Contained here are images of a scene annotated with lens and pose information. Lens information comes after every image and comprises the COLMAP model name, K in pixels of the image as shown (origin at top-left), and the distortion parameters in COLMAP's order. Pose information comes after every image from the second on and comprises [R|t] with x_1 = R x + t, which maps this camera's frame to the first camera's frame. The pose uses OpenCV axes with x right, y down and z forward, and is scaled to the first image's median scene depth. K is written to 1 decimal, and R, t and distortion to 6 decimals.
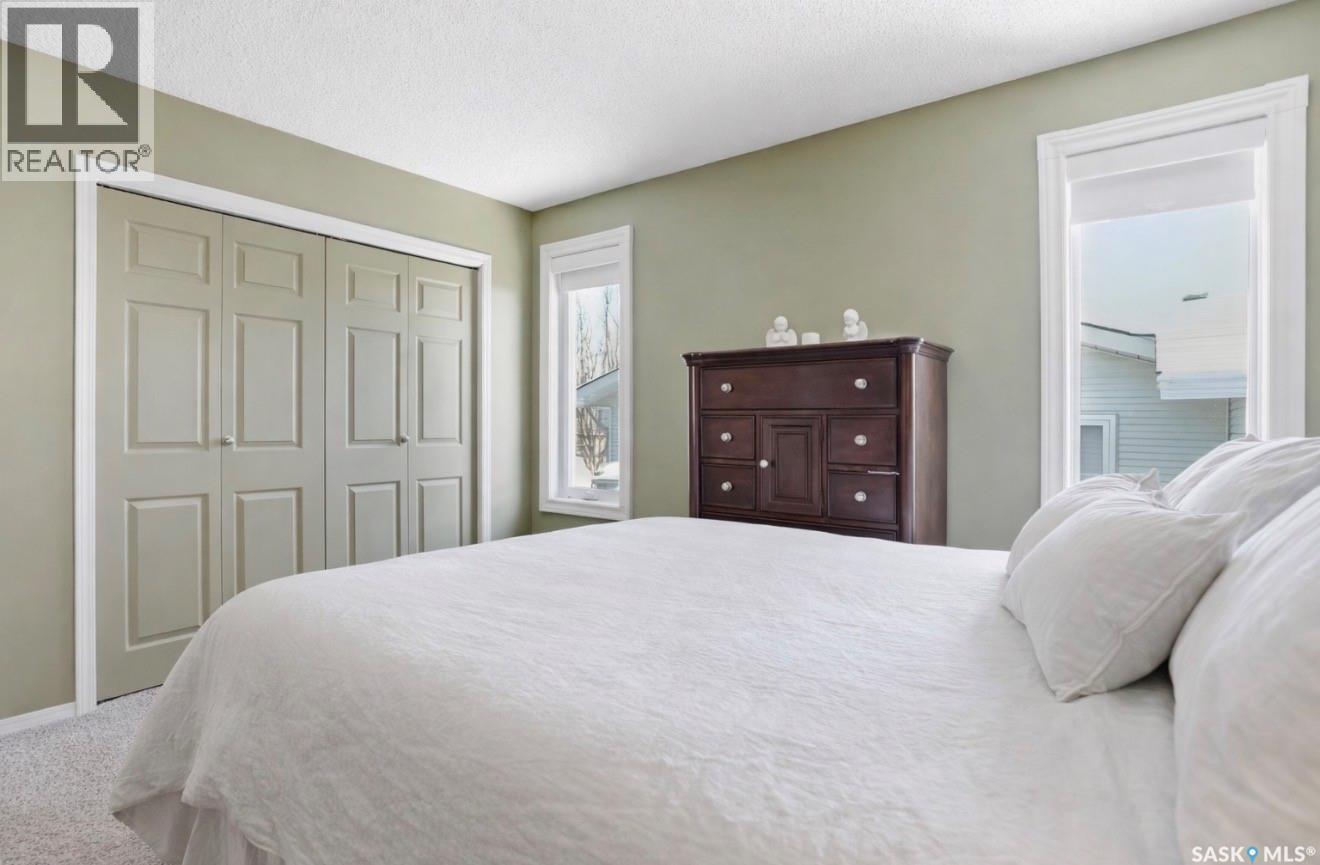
lens RADIAL K [[695.8, 0, 610.7], [0, 695.8, 421.6], [0, 0, 1]] dist [-0.000320, -0.000080]
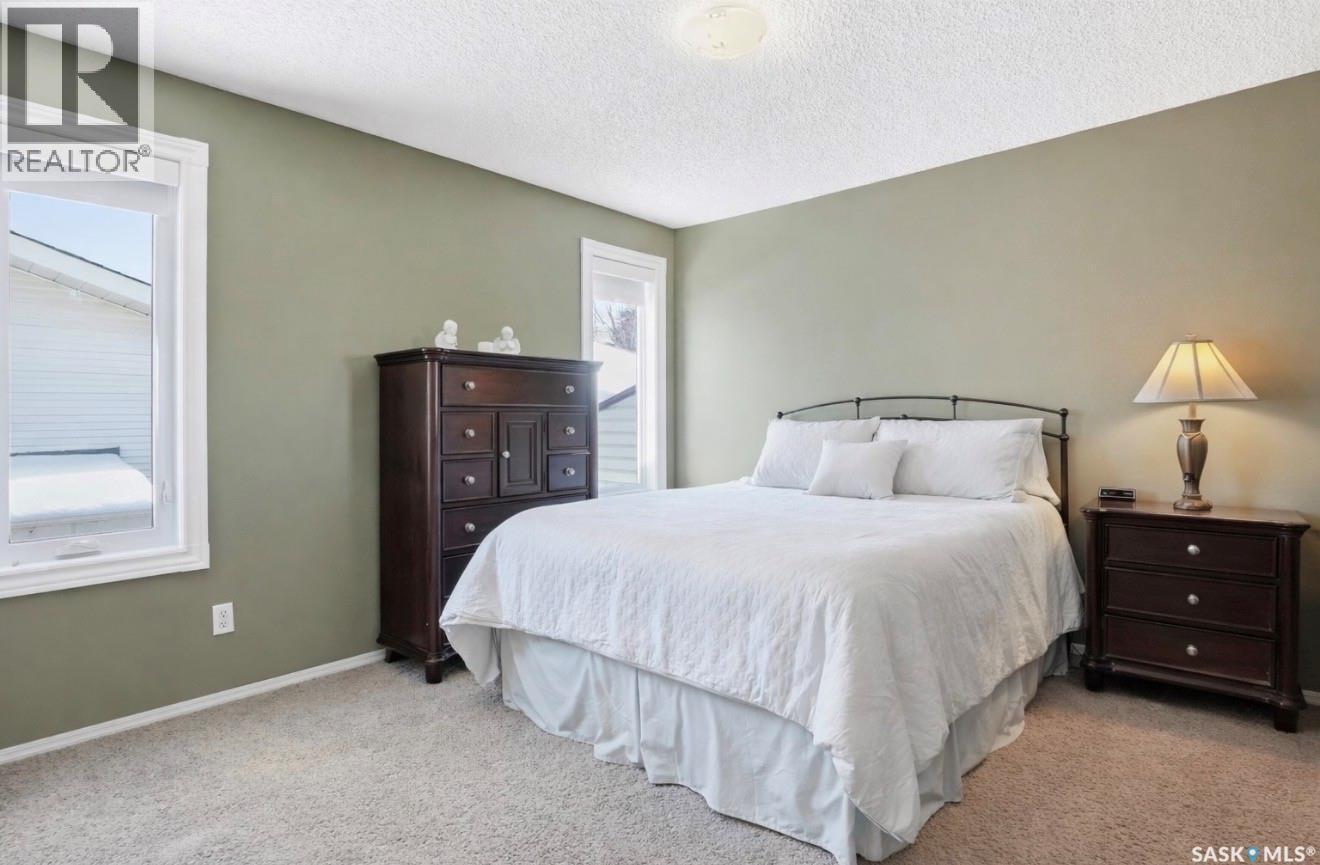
lens RADIAL K [[695.8, 0, 610.7], [0, 695.8, 421.6], [0, 0, 1]] dist [-0.000320, -0.000080]
pose [[0.075346, -0.011180, 0.997095, -0.887304], [0.002000, 0.999937, 0.011061, -0.006043], [-0.997155, 0.001160, 0.075363, 0.733524]]
